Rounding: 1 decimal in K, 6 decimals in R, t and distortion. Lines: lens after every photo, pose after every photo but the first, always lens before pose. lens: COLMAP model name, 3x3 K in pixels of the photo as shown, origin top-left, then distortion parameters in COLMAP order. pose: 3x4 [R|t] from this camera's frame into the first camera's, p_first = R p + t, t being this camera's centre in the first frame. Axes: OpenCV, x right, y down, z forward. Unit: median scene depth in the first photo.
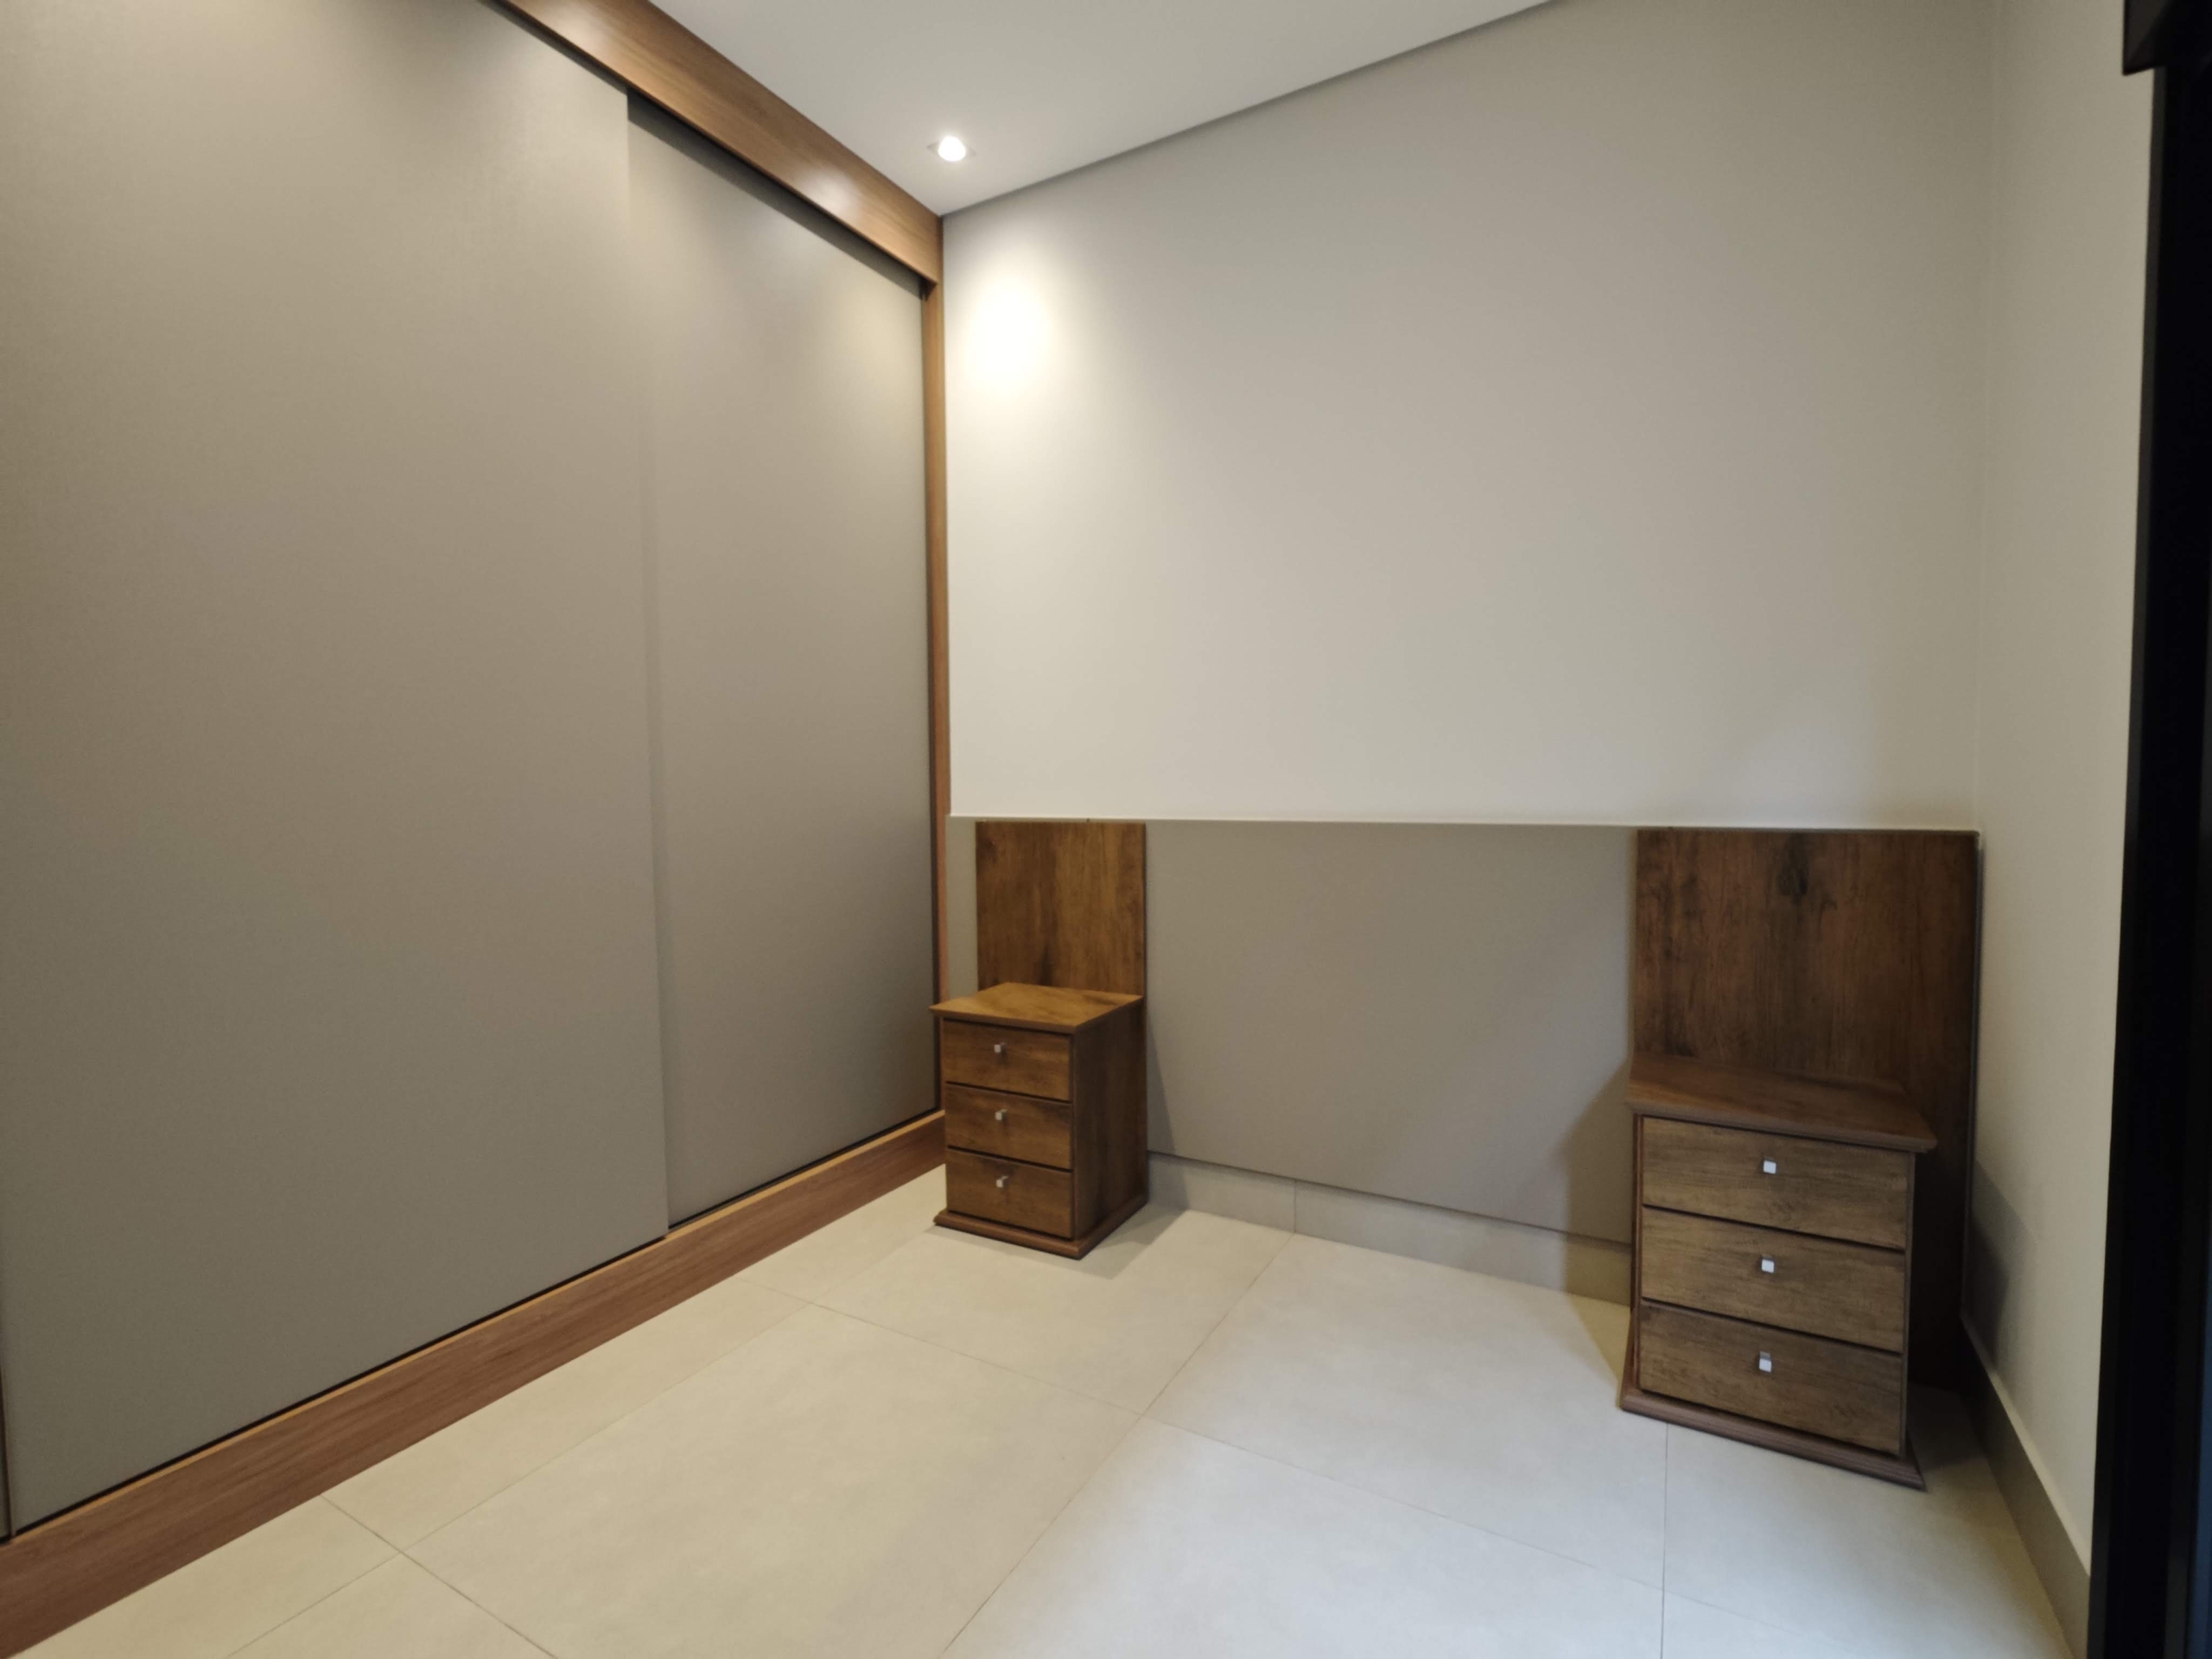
lens RADIAL K [[1004.0, 0, 1112.8], [0, 1004.0, 831.2], [0, 0, 1]] dist [-0.000546, -0.001136]
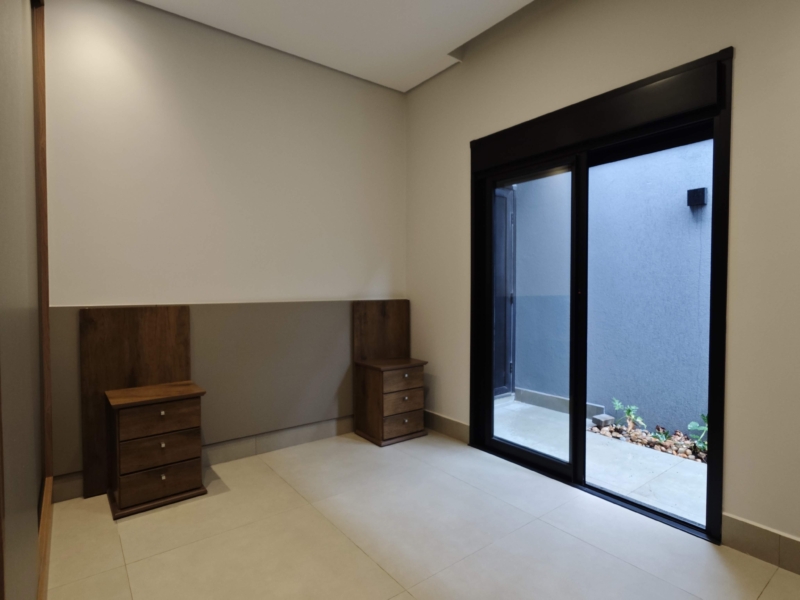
lens RADIAL K [[435.2, 0, 400.6], [0, 435.2, 297.0], [0, 0, 1]] dist [0.001541, 0.000133]
pose [[0.399661, -0.013635, 0.916562, -0.705124], [0.042377, 0.999095, -0.003616, -0.003530], [-0.915683, 0.040287, 0.399877, 0.153359]]
